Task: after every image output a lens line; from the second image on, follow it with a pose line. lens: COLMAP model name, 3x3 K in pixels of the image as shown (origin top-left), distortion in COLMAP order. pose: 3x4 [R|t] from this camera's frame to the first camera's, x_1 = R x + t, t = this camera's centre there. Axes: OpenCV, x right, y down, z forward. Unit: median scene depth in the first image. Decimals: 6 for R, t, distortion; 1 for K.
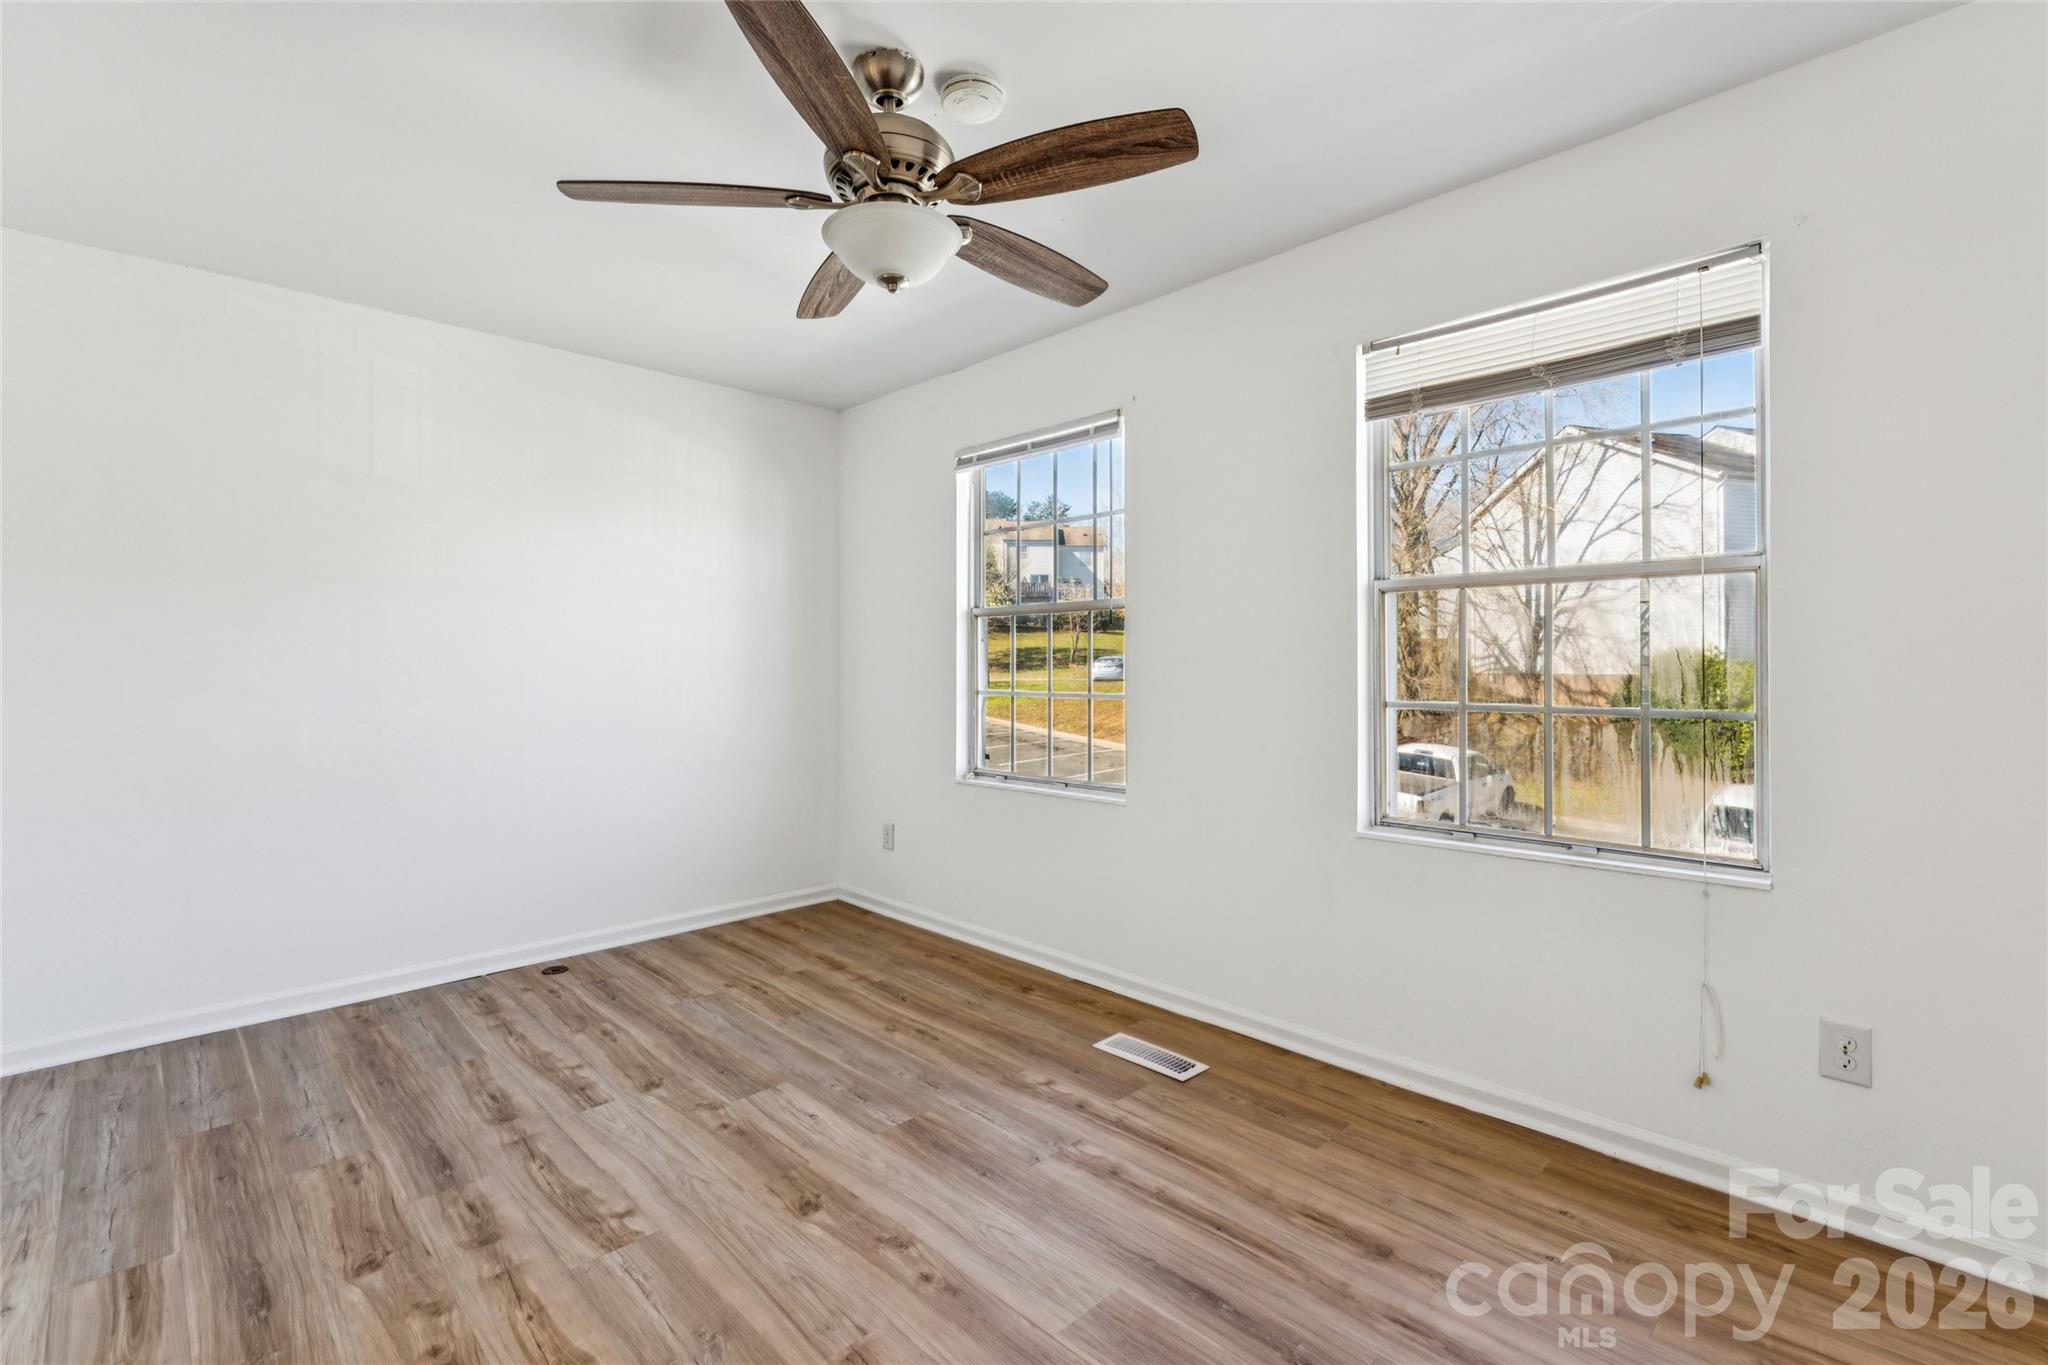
lens RADIAL K [[929.0, 0, 1024.8], [0, 929.0, 685.4], [0, 0, 1]] dist [-0.000271, -0.000439]
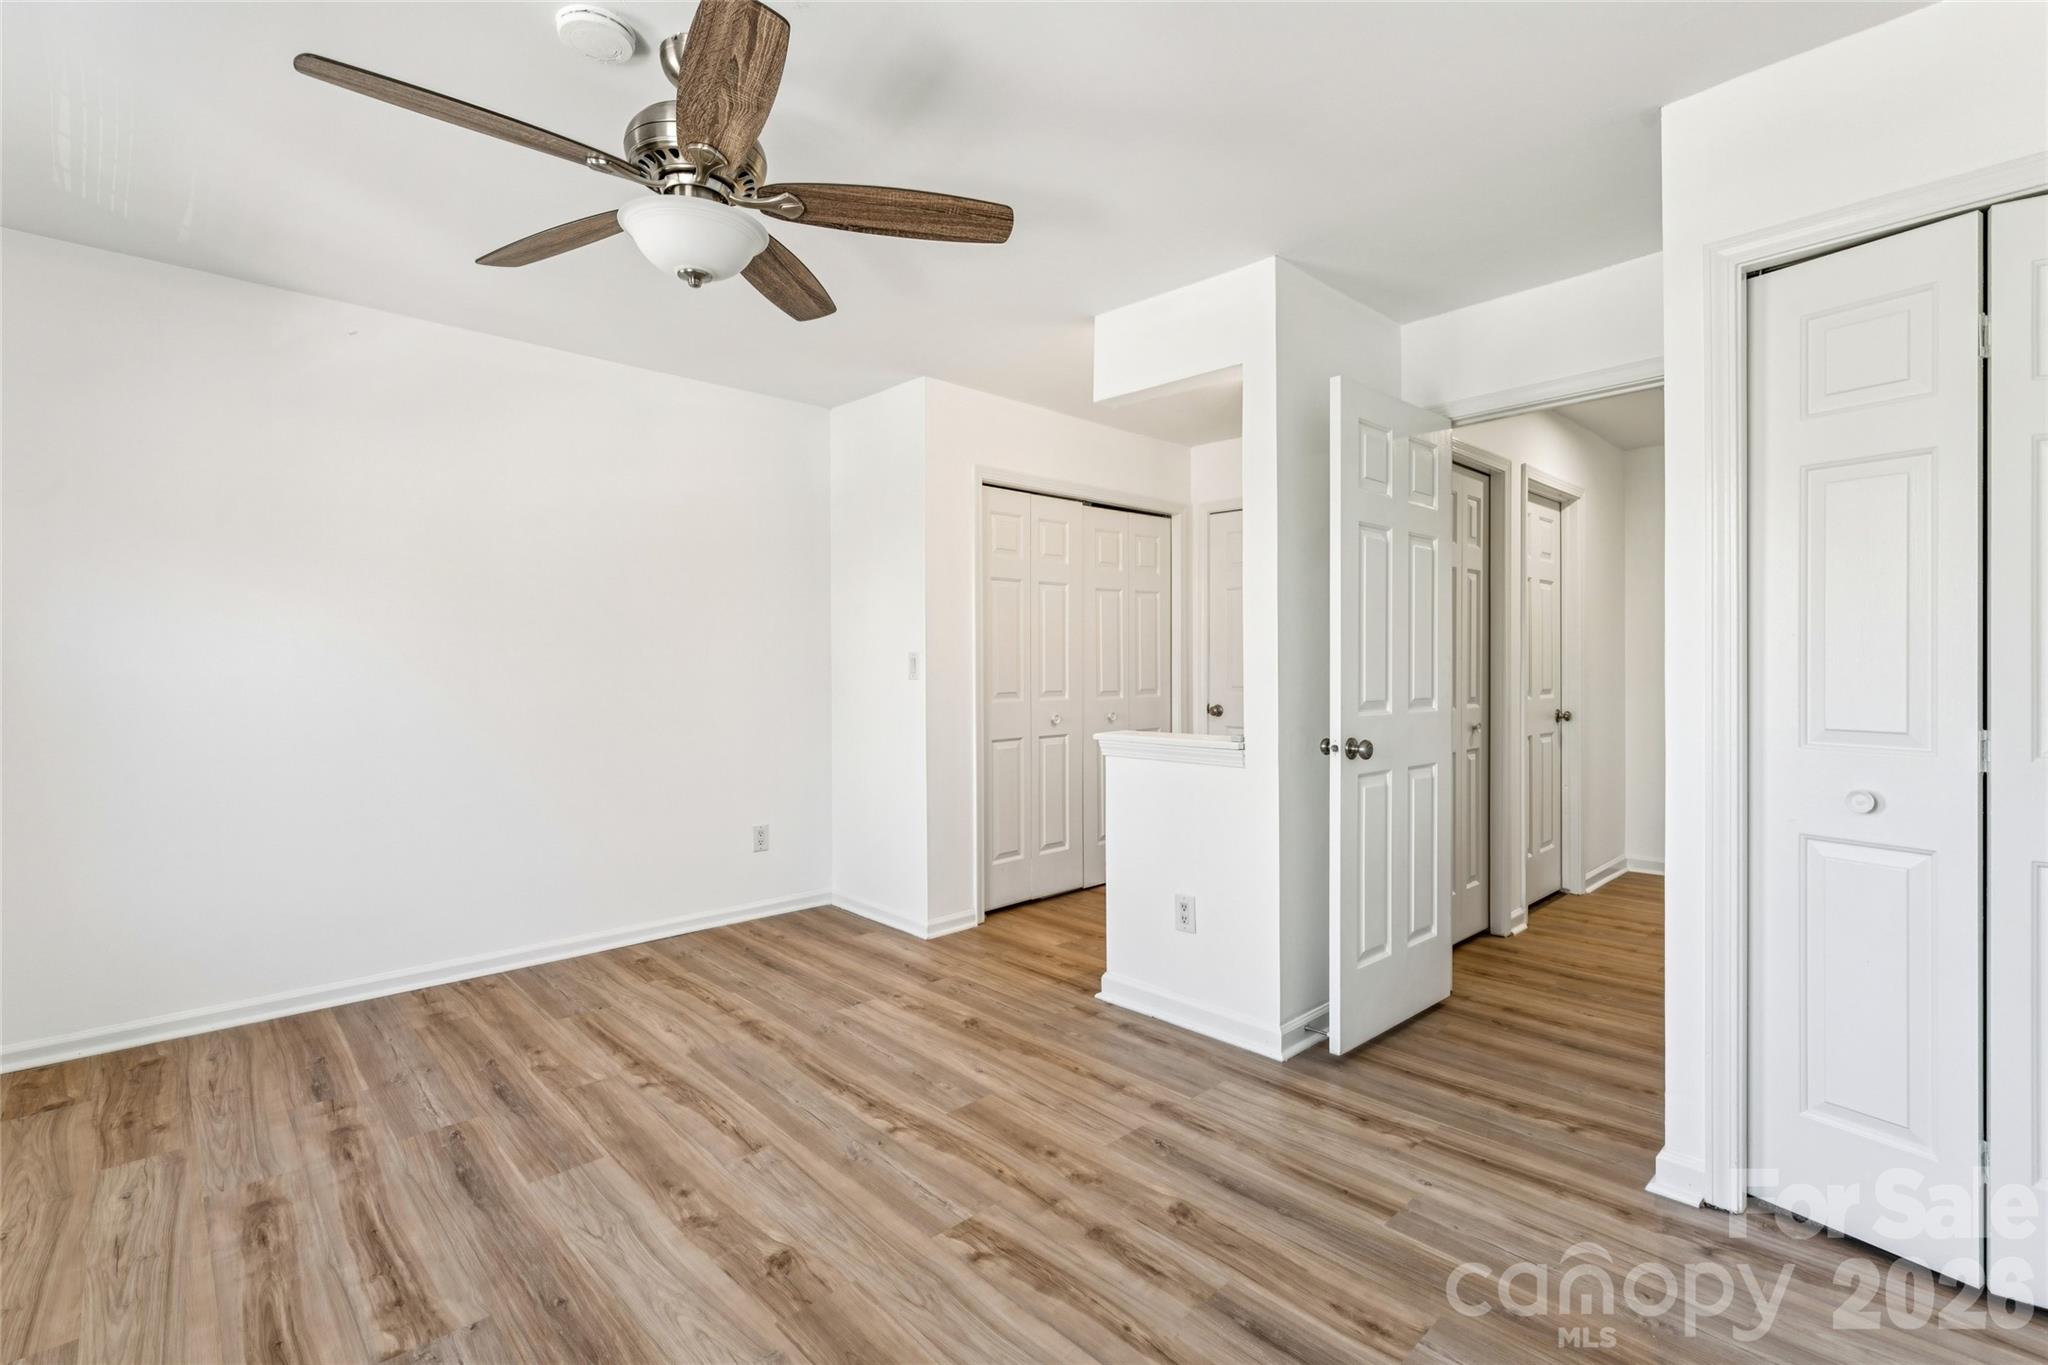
lens RADIAL K [[929.0, 0, 1012.0], [0, 929.0, 666.1], [0, 0, 1]] dist [-0.000271, -0.000439]
pose [[-0.999805, 0.002951, 0.019500, -0.397068], [0.003475, 0.999633, 0.026878, -0.038717], [-0.019414, 0.026940, -0.999449, 1.565704]]
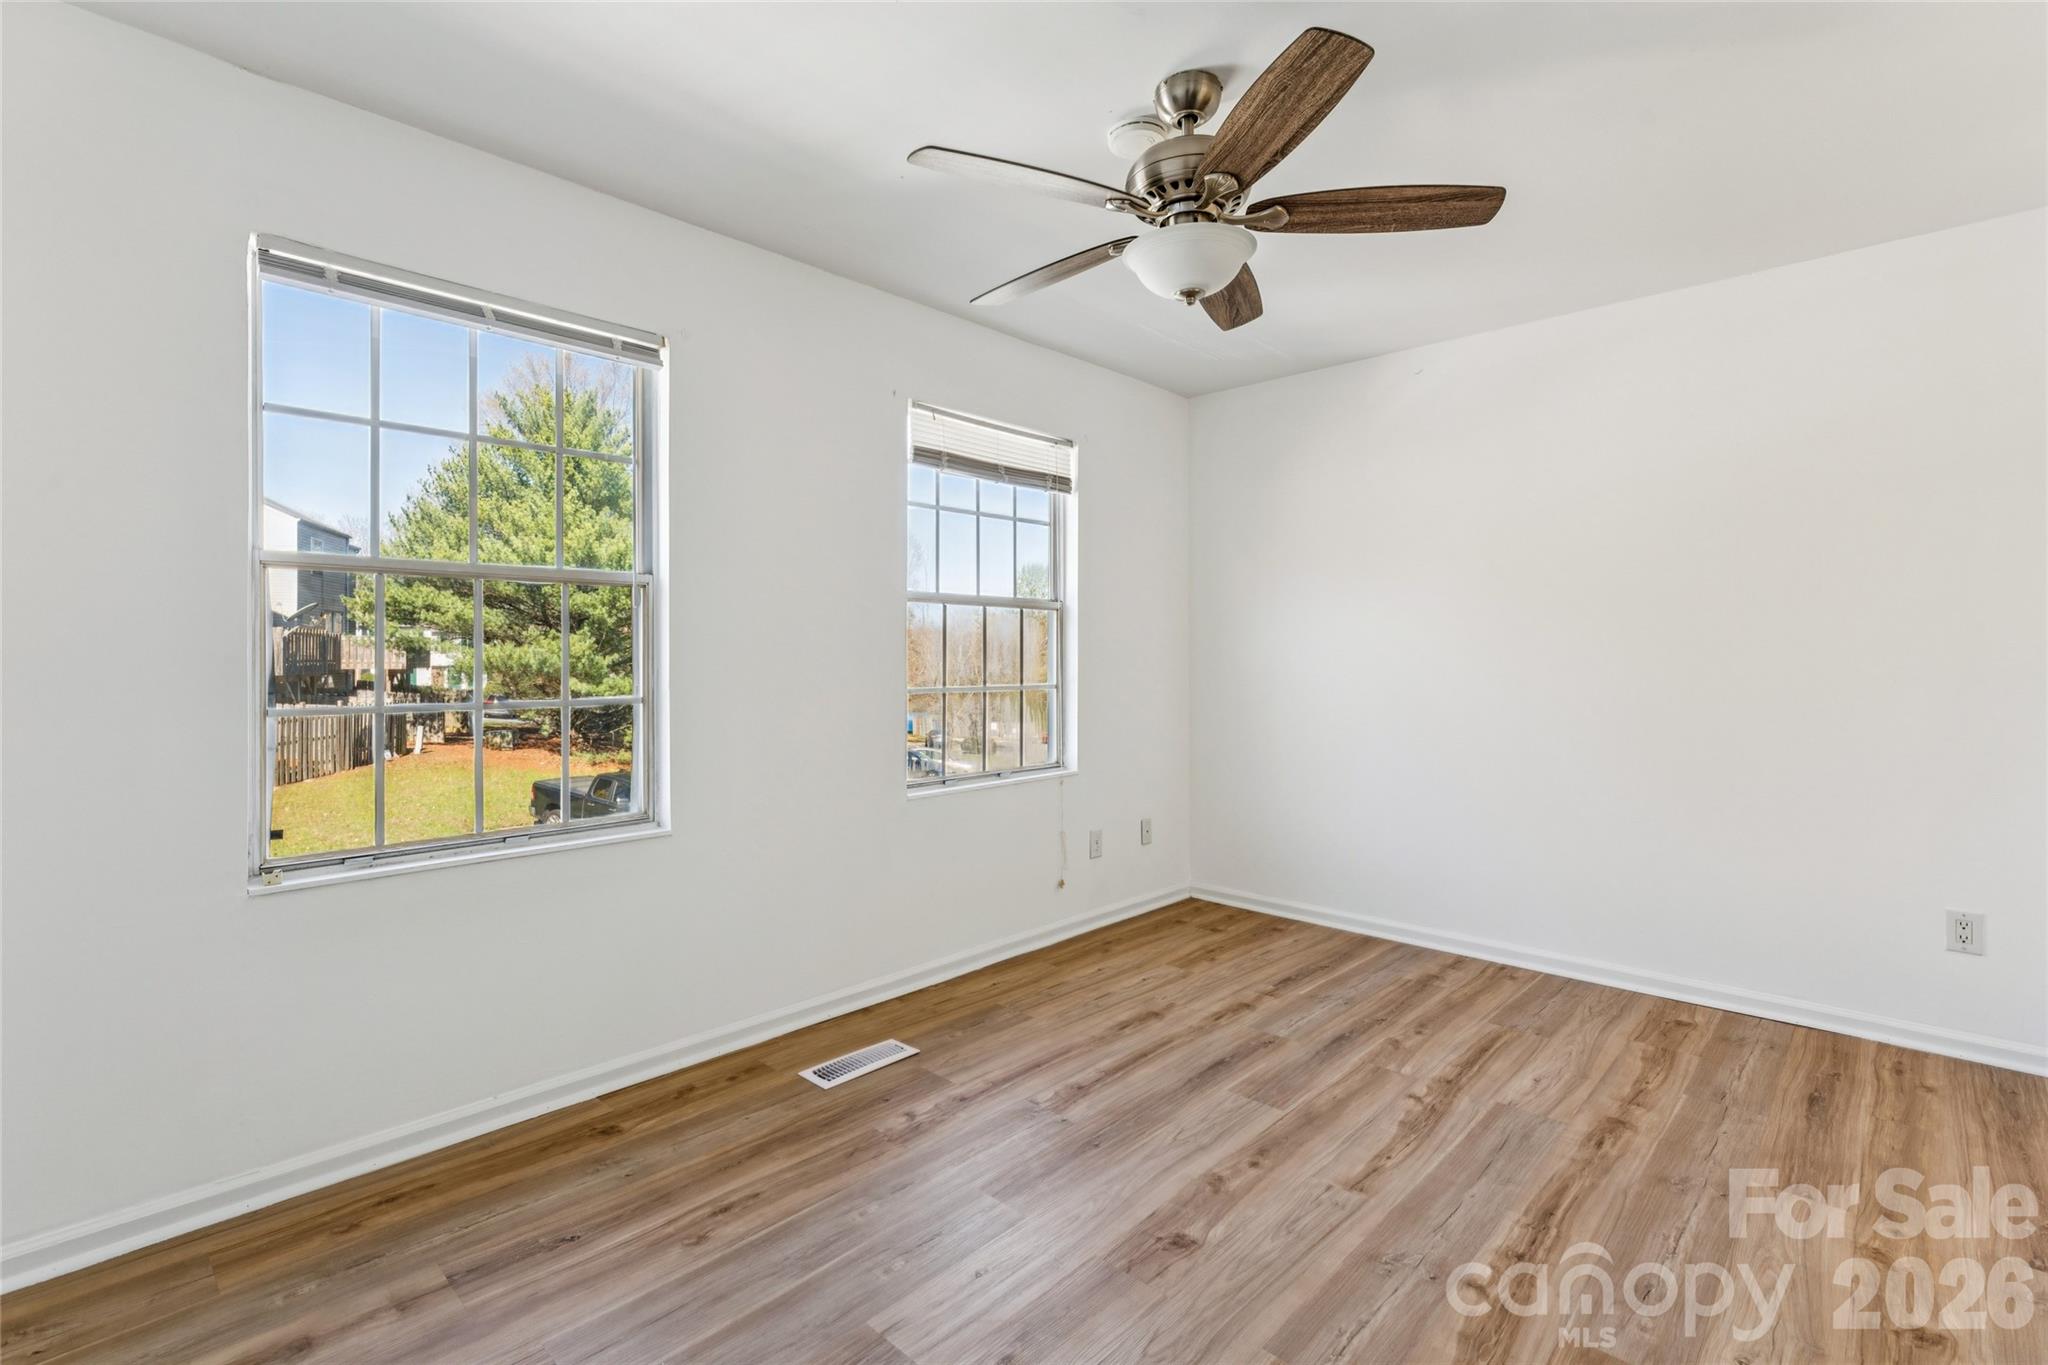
lens RADIAL K [[929.0, 0, 1025.0], [0, 929.0, 670.5], [0, 0, 1]] dist [-0.000271, -0.000439]
pose [[-0.041787, -0.011585, 0.999059, -0.948259], [0.022884, 0.999659, 0.012549, -0.019850], [-0.998864, 0.023387, -0.041508, 0.976512]]
